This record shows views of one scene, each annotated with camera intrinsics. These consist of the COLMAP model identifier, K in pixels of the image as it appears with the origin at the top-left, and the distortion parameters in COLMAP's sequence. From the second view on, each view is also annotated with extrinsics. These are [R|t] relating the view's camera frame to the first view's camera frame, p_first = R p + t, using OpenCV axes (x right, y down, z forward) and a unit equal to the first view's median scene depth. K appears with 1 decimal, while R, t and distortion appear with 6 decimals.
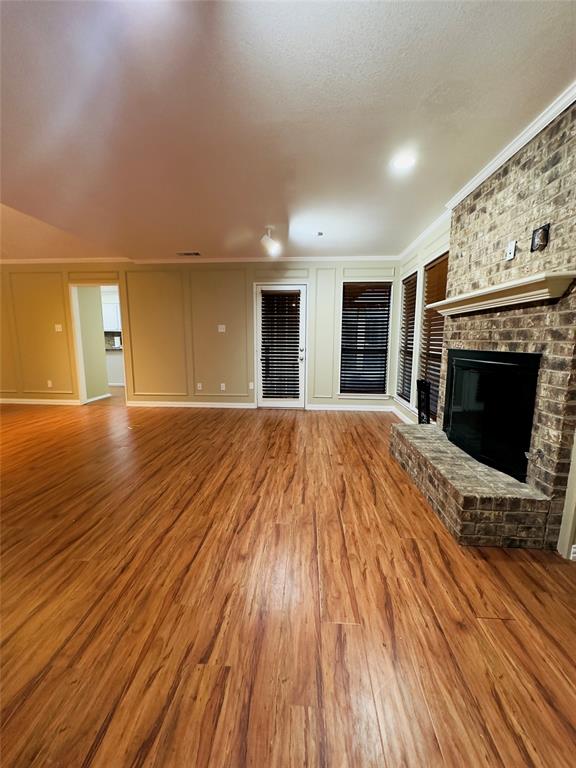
lens RADIAL K [[306.5, 0, 282.2], [0, 306.5, 378.8], [0, 0, 1]] dist [0.001051, 0.001186]
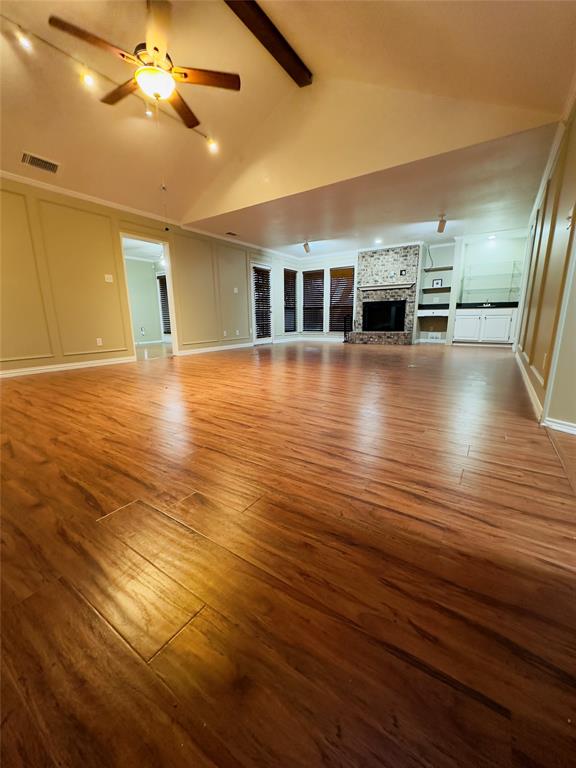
lens RADIAL K [[306.5, 0, 286.4], [0, 306.5, 381.7], [0, 0, 1]] dist [0.001051, 0.001186]
pose [[0.498292, -0.186575, 0.846696, -2.551336], [0.126298, 0.981775, 0.142013, 0.145611], [-0.857761, 0.036172, 0.512775, 0.171788]]
